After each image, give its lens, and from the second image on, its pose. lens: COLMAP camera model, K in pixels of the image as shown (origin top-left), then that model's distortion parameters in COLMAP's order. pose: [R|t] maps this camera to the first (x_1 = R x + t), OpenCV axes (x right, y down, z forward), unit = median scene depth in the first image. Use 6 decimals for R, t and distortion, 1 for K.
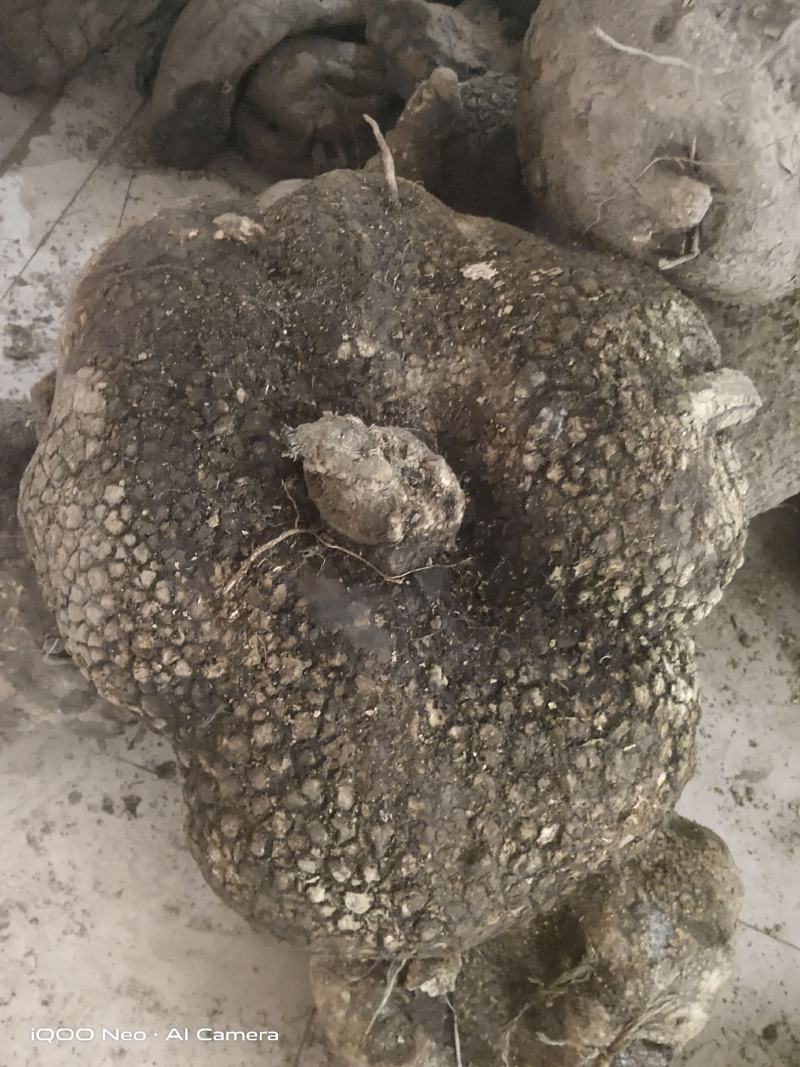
lens RADIAL K [[1374.4, 0, 399.8], [0, 1374.4, 532.5], [0, 0, 1]] dist [0.035898, 0.000000]
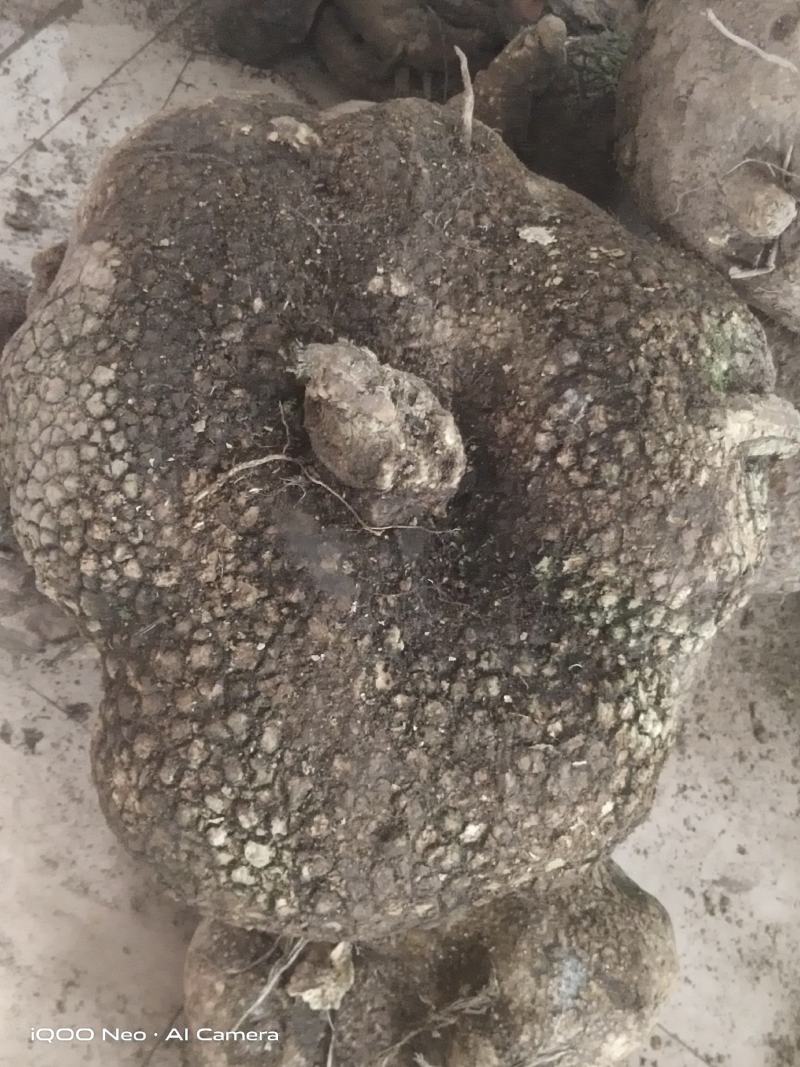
lens RADIAL K [[1880.5, 0, 398.4], [0, 1880.5, 535.8], [0, 0, 1]] dist [0.036819, 0.000000]
pose [[0.975048, 0.221326, -0.017216, 0.035052], [-0.221858, 0.974232, -0.040636, 0.084137], [0.007778, 0.043442, 0.999026, -0.274011]]
